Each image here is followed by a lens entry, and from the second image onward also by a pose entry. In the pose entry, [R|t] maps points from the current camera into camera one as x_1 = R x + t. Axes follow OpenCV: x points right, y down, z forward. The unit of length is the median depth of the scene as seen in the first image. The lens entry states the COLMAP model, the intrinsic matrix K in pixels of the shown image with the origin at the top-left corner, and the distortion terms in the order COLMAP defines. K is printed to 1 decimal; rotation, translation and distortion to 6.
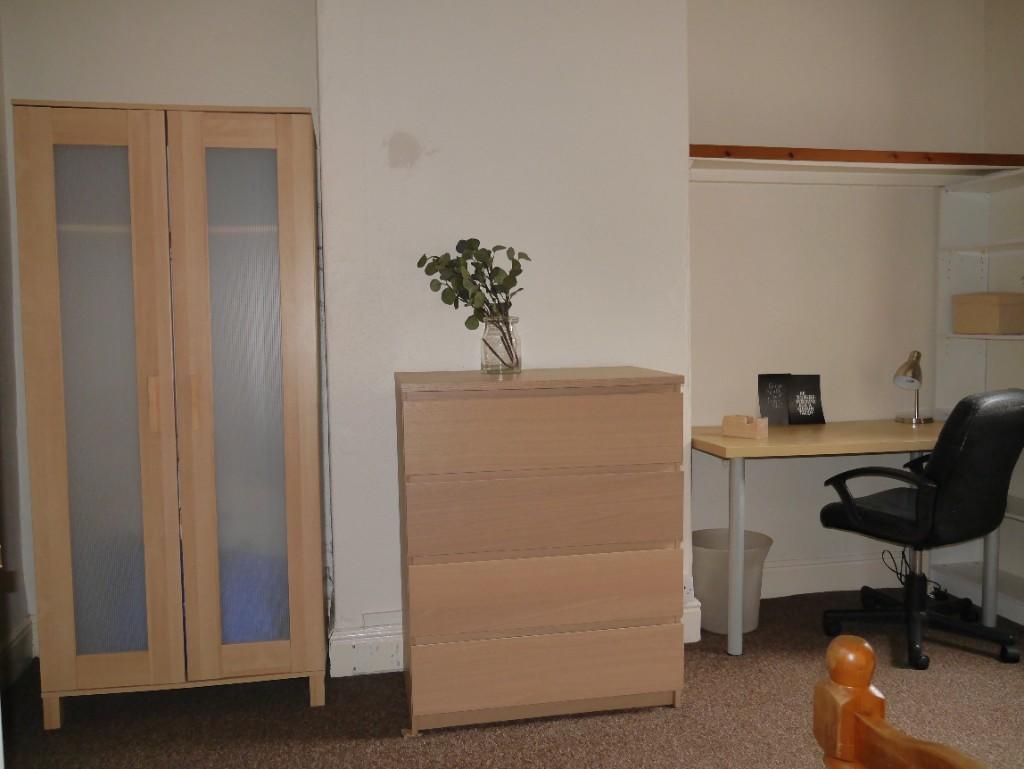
lens RADIAL K [[859.8, 0, 512.0], [0, 859.8, 384.5], [0, 0, 1]] dist [-0.005473, -0.004330]
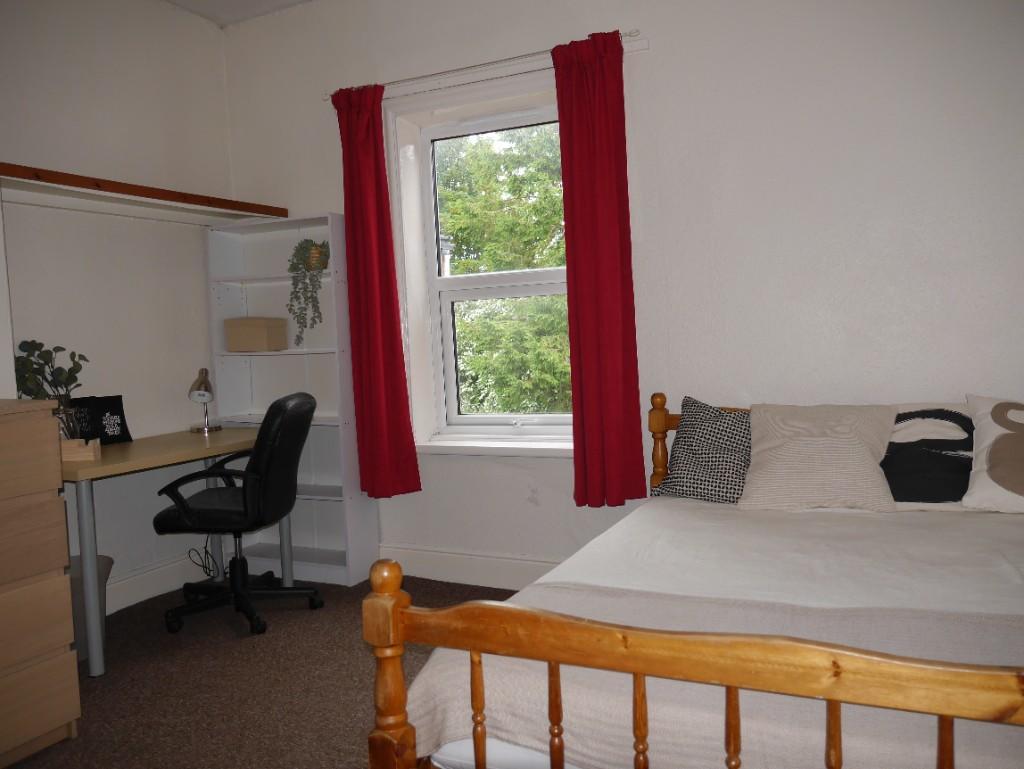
lens RADIAL K [[859.8, 0, 512.0], [0, 859.8, 384.5], [0, 0, 1]] dist [-0.005473, -0.004330]
pose [[0.608761, -0.060844, 0.791017, -0.190246], [0.082001, 0.996540, 0.013545, 0.000326], [-0.789105, 0.056618, 0.611644, -0.017498]]
